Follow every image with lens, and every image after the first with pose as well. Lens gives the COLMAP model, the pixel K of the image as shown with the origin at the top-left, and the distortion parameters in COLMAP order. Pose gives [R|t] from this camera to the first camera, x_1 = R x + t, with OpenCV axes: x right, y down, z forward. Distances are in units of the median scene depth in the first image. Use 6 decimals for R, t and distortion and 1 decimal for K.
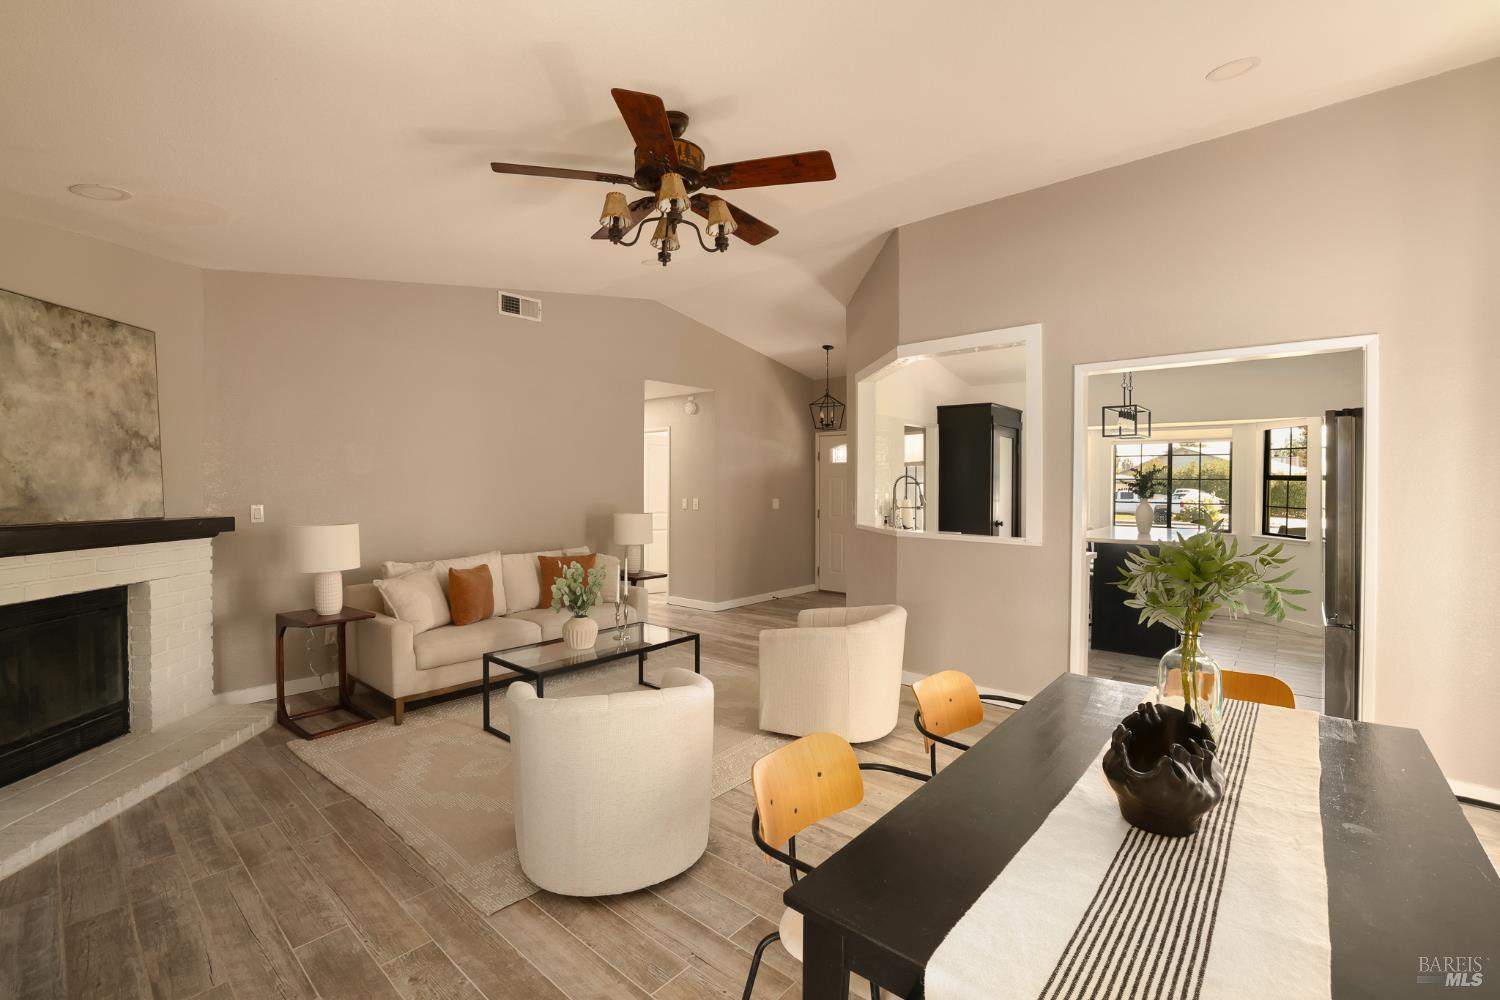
lens RADIAL K [[647.6, 0, 745.1], [0, 647.6, 489.6], [0, 0, 1]] dist [-0.046519, 0.014619]
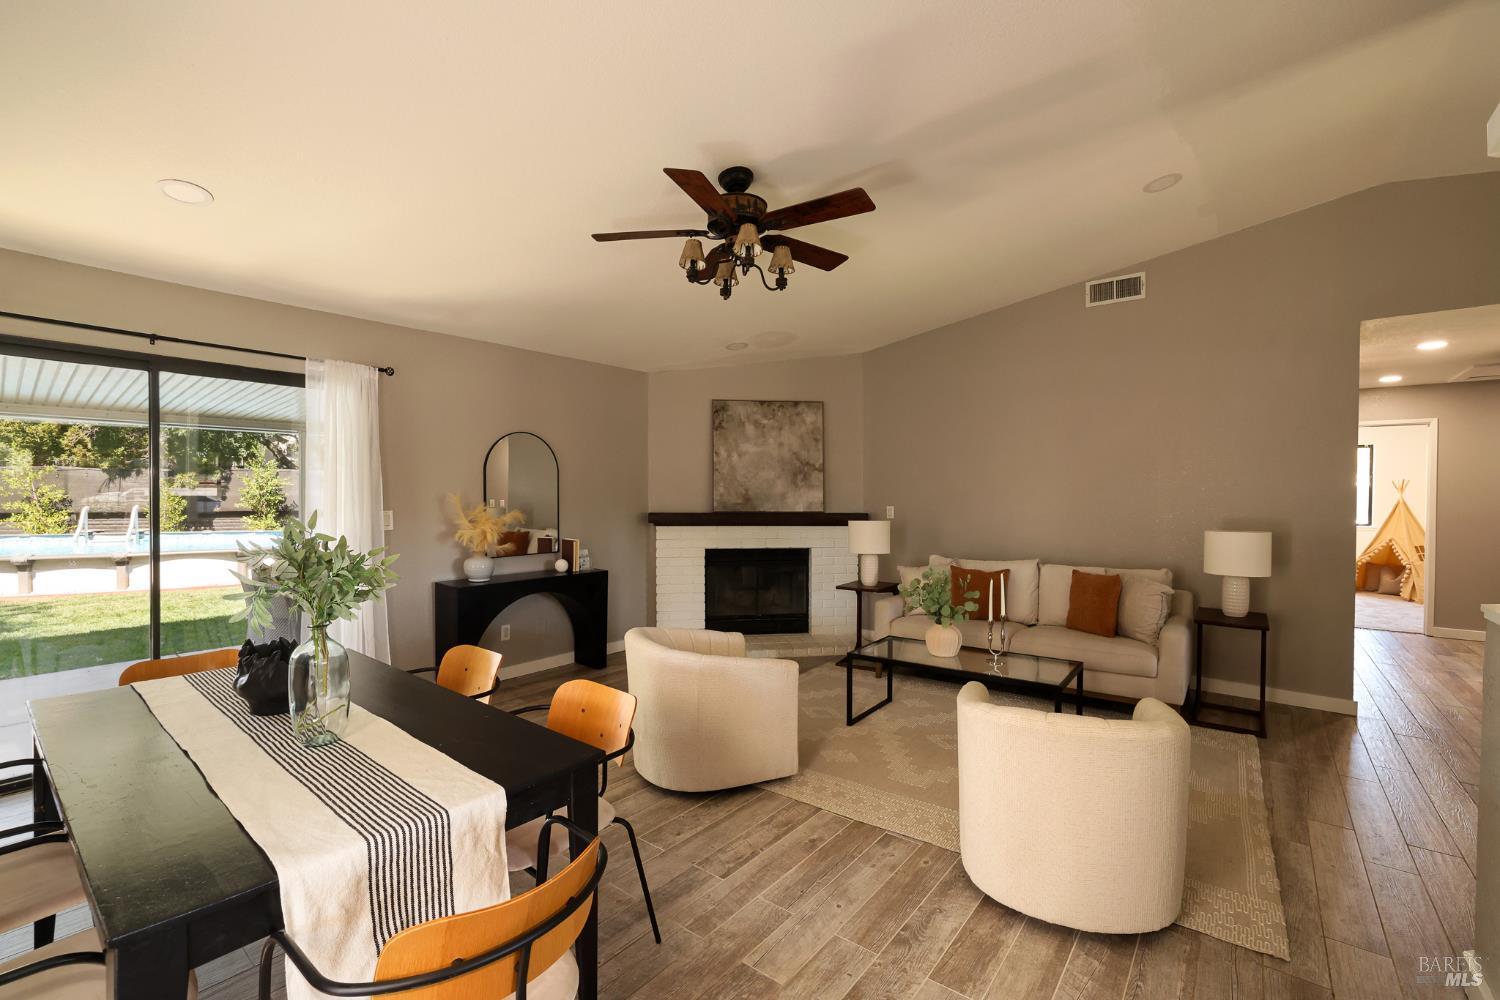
lens RADIAL K [[647.6, 0, 745.1], [0, 647.6, 489.6], [0, 0, 1]] dist [-0.046519, 0.014619]
pose [[0.040017, -0.007600, -0.999170, 0.880423], [-0.006511, 0.999948, -0.007866, 0.000006], [0.999178, 0.006820, 0.039965, 0.803322]]
